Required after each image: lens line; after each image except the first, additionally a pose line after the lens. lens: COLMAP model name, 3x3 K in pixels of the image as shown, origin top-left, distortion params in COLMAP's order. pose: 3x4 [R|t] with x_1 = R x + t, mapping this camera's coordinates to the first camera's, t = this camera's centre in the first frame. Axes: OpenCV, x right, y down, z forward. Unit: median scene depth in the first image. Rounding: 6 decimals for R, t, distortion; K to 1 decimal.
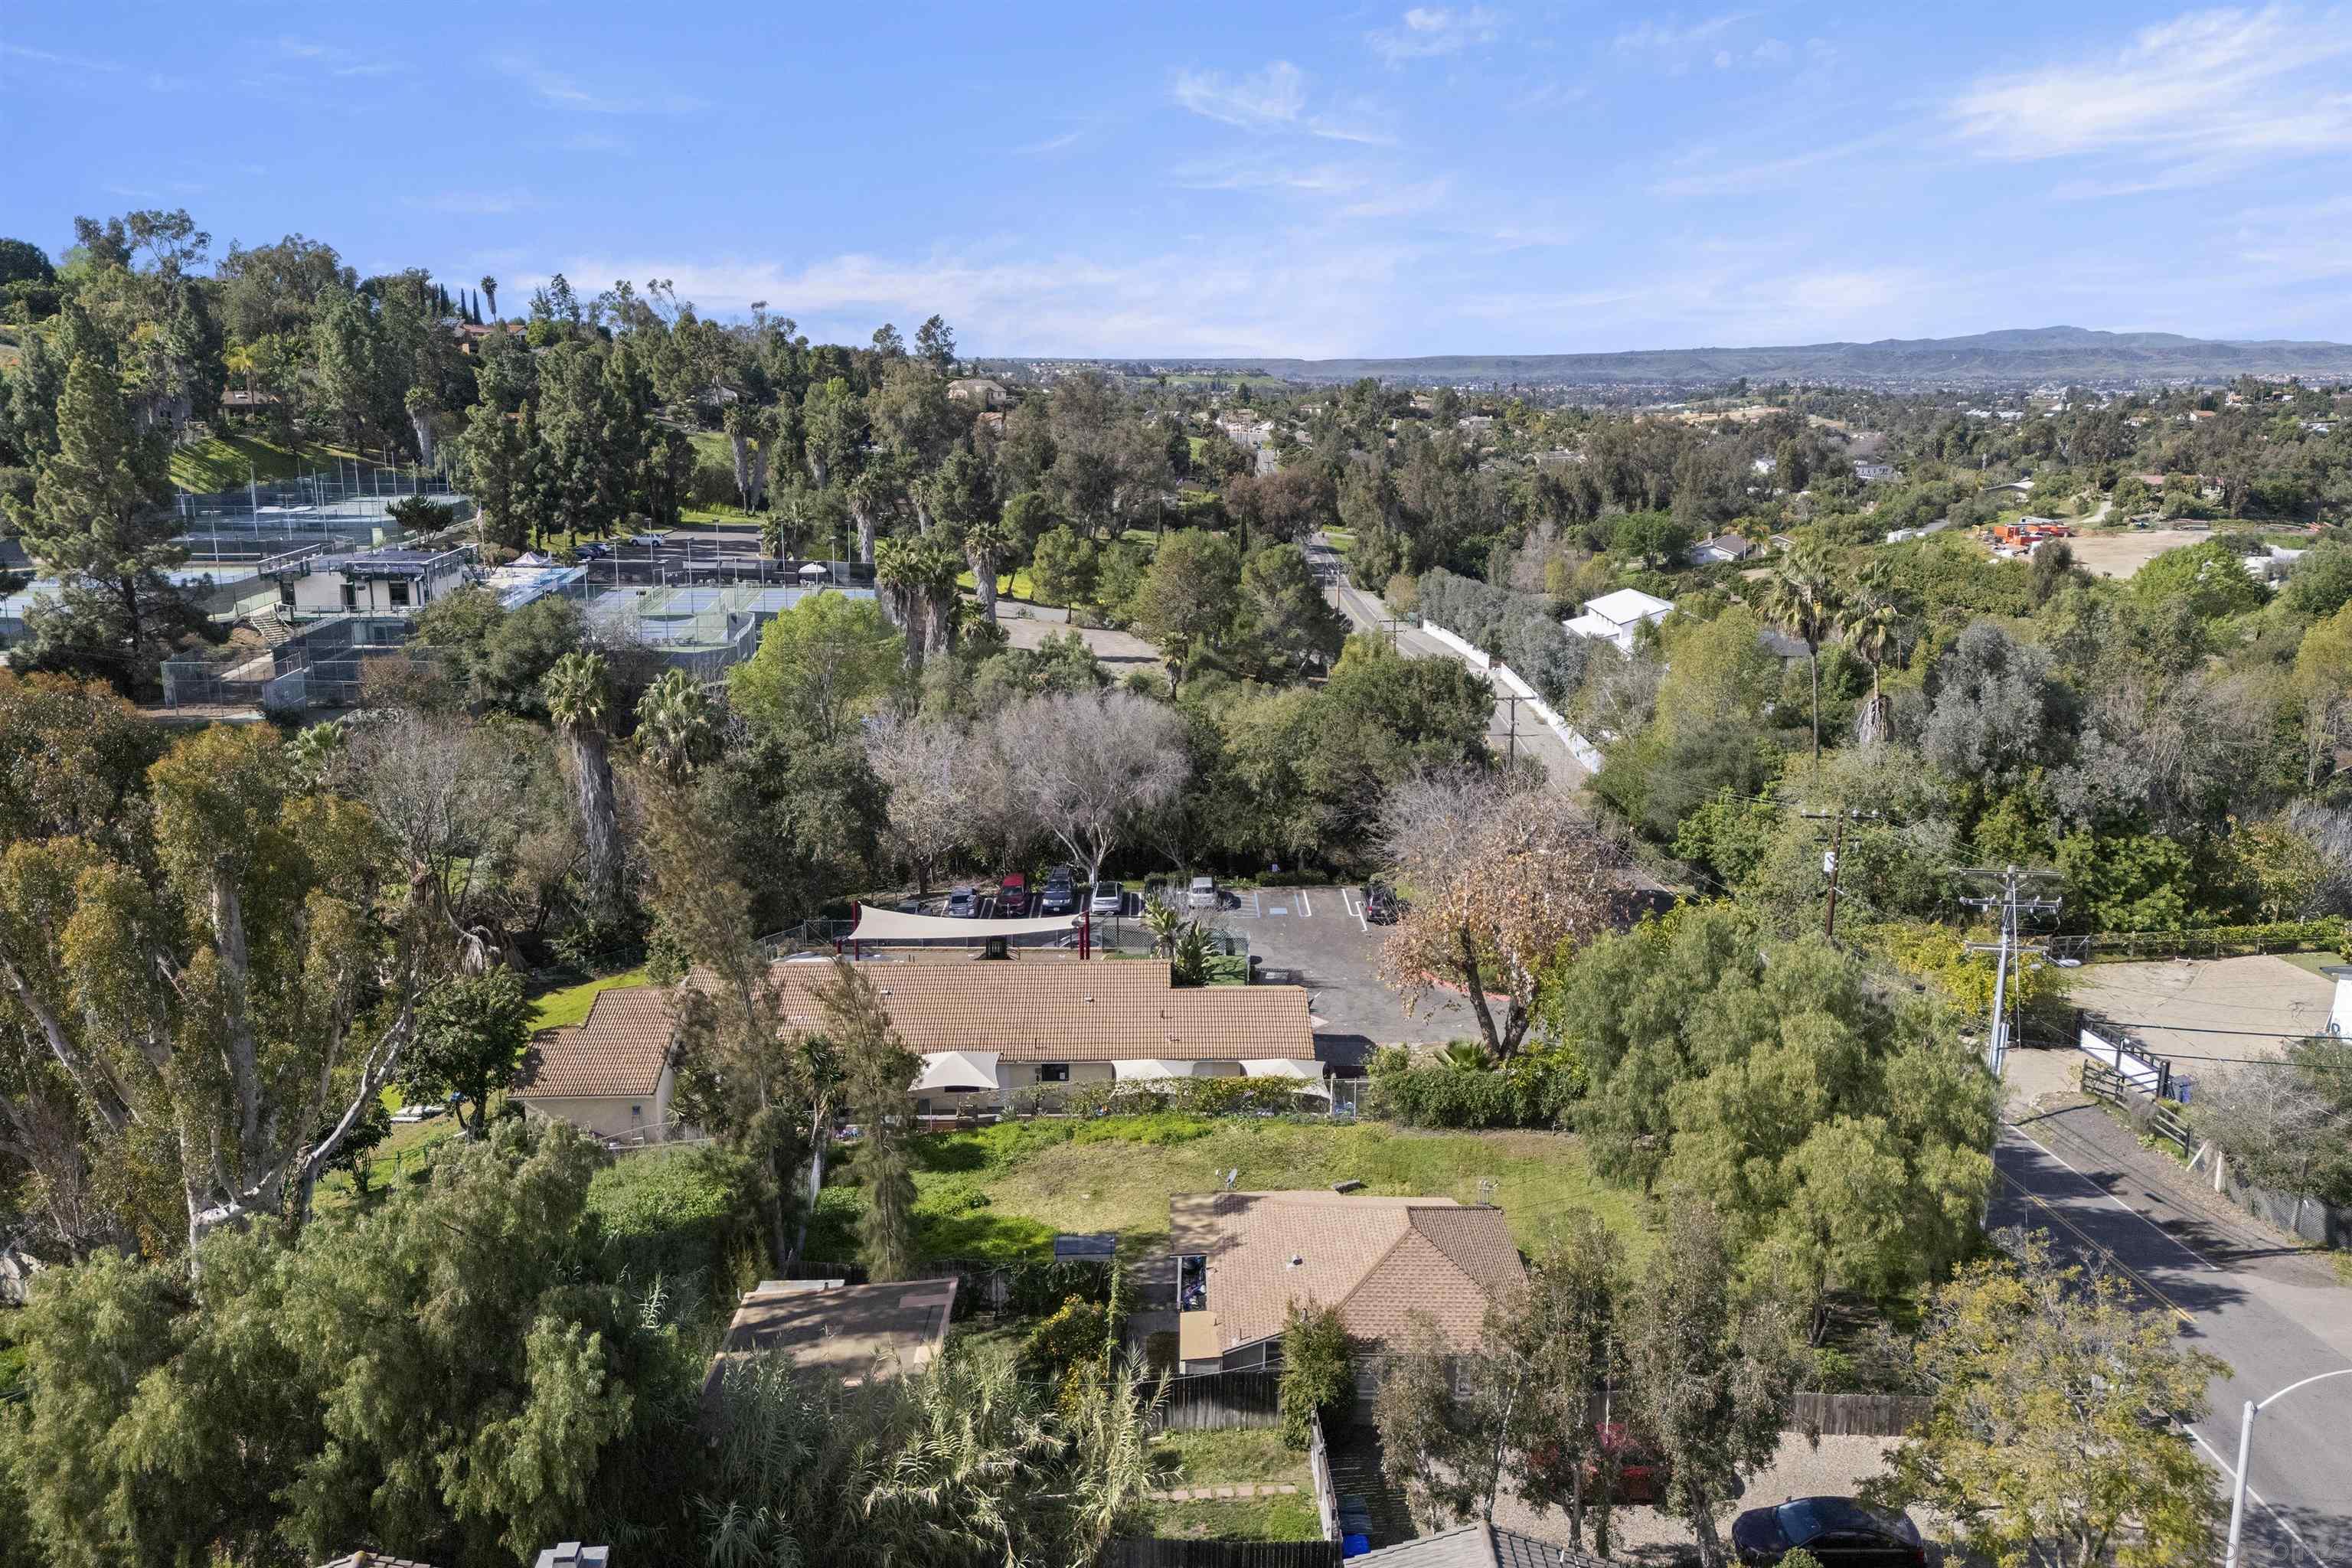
lens RADIAL K [[1715.6, 0, 1167.6], [0, 1715.6, 767.1], [0, 0, 1]] dist [0.101867, -0.174301]
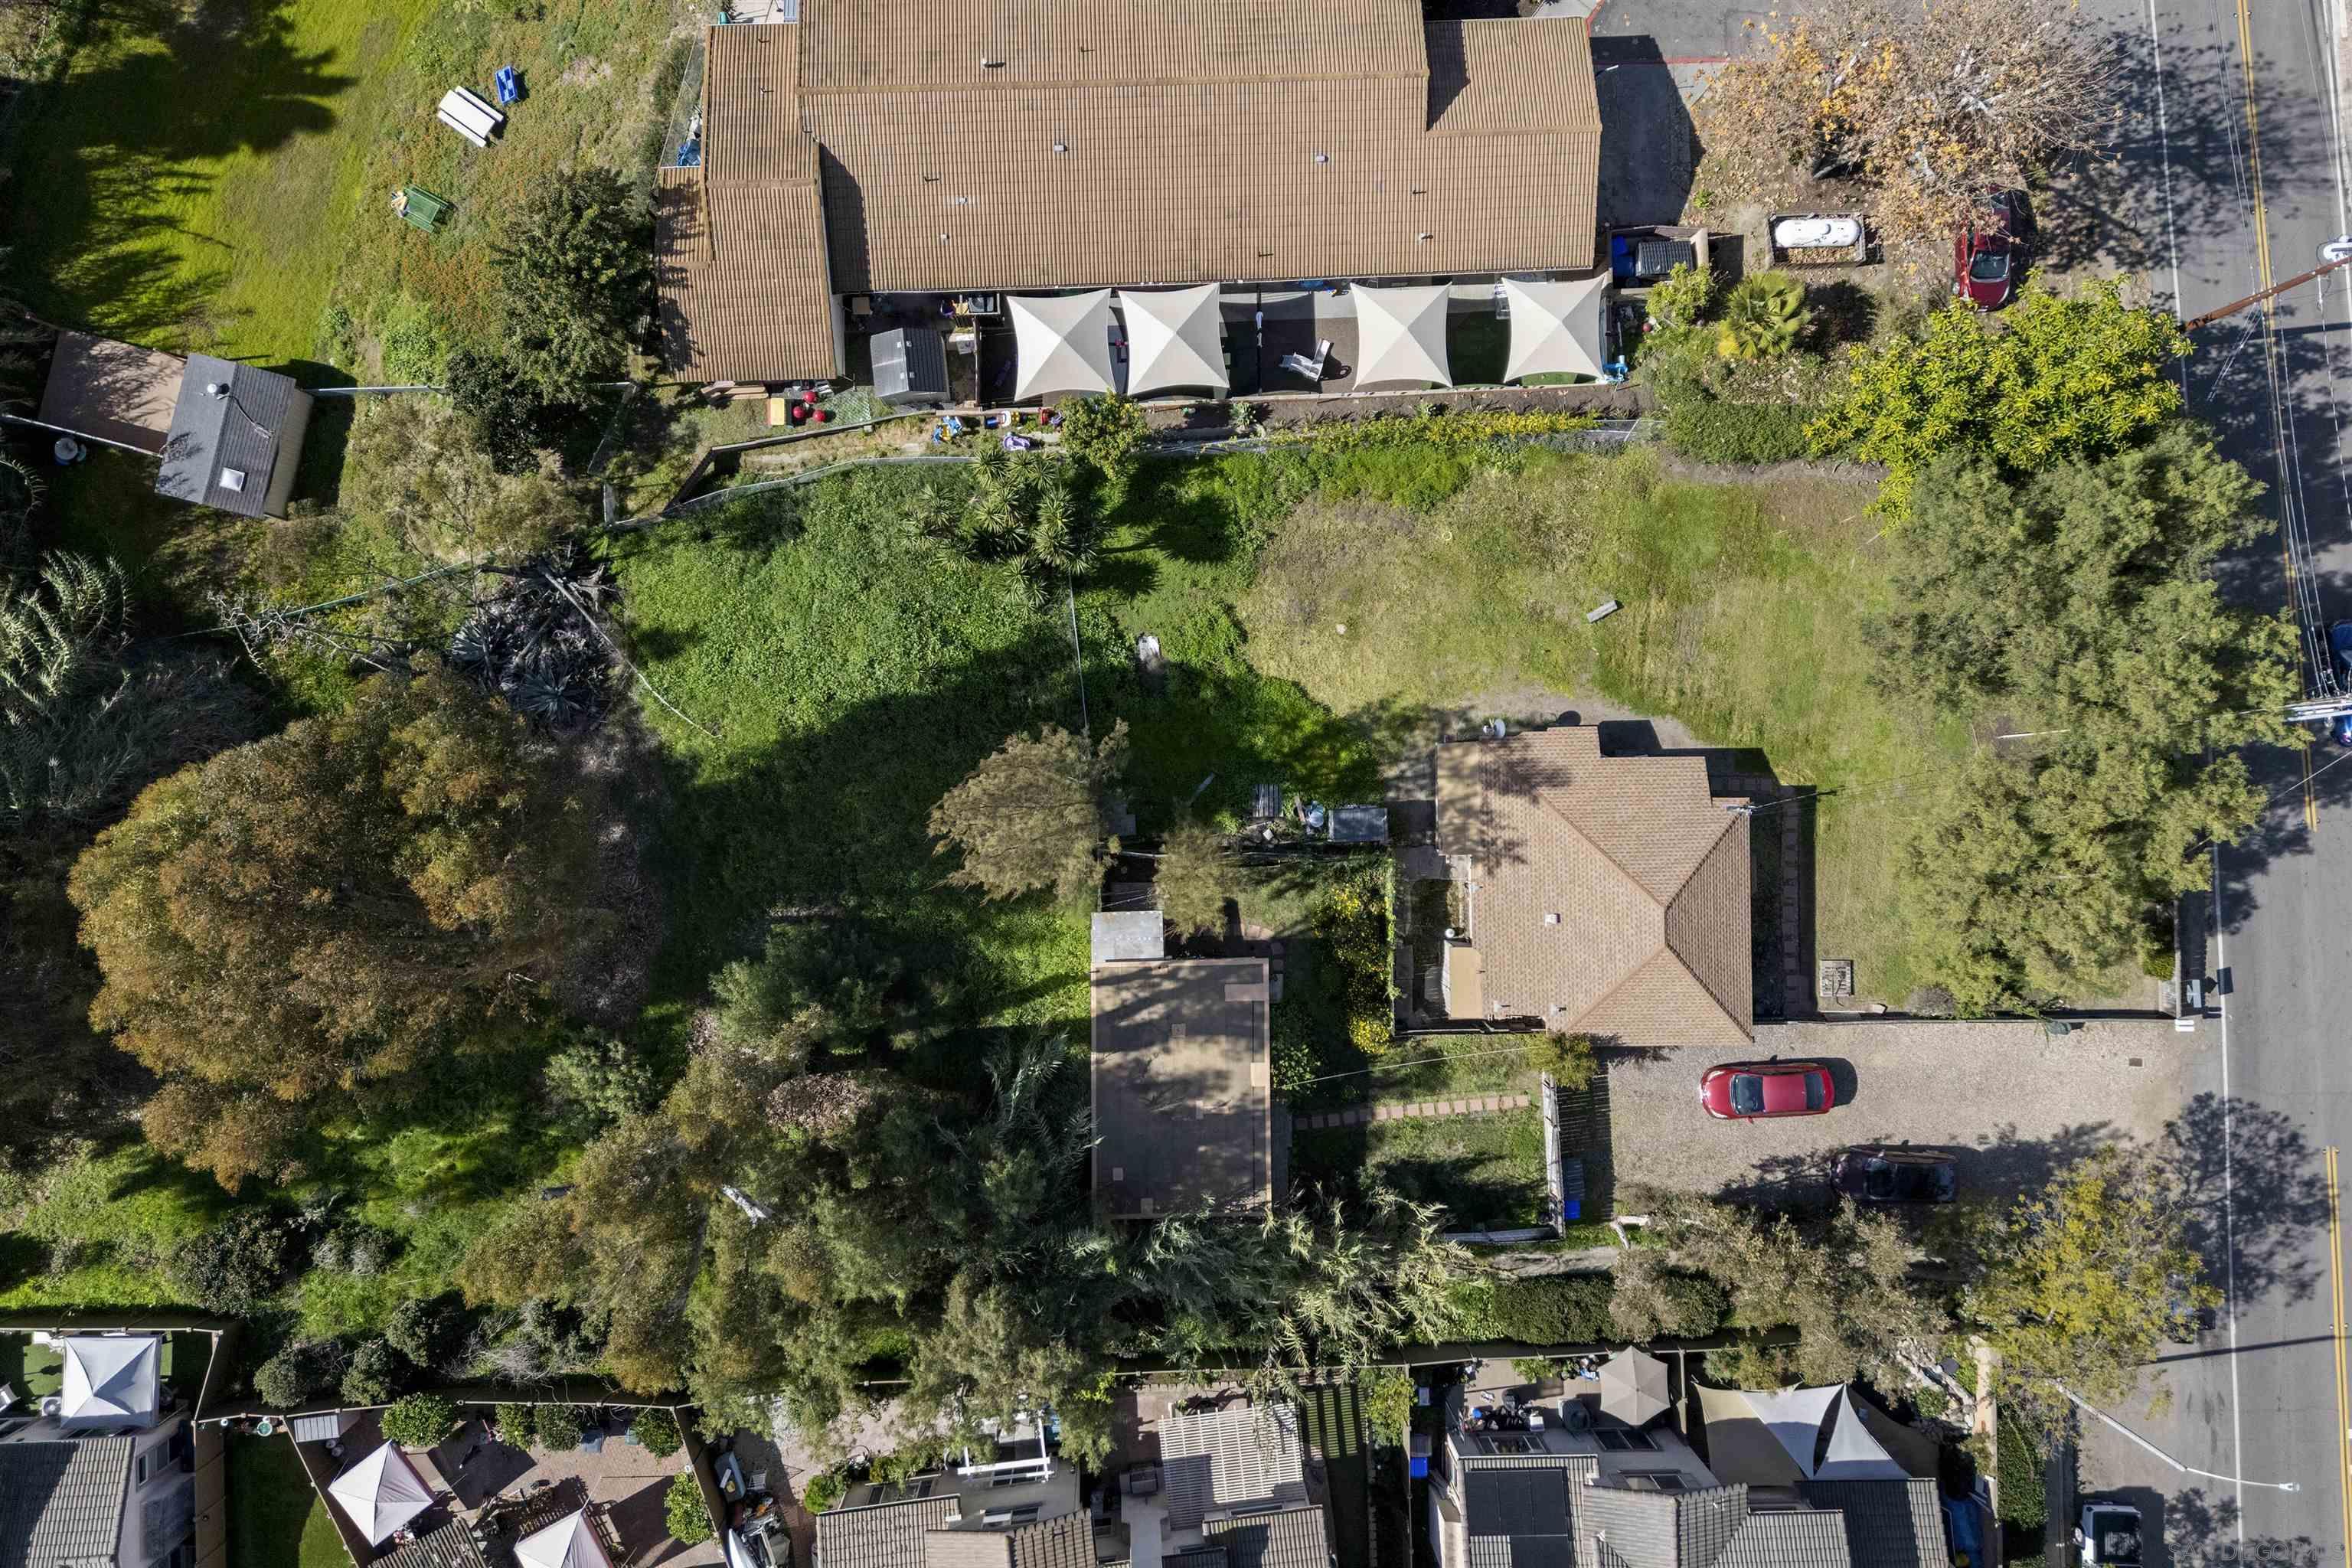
lens RADIAL K [[1705.8, 0, 1174.9], [0, 1705.8, 755.9], [0, 0, 1]] dist [0.096394, -0.100735]
pose [[0.999602, -0.014765, 0.024023, -0.149256], [-0.019839, 0.237126, 0.971276, -0.616648], [-0.020037, -0.971367, 0.236739, 0.605967]]
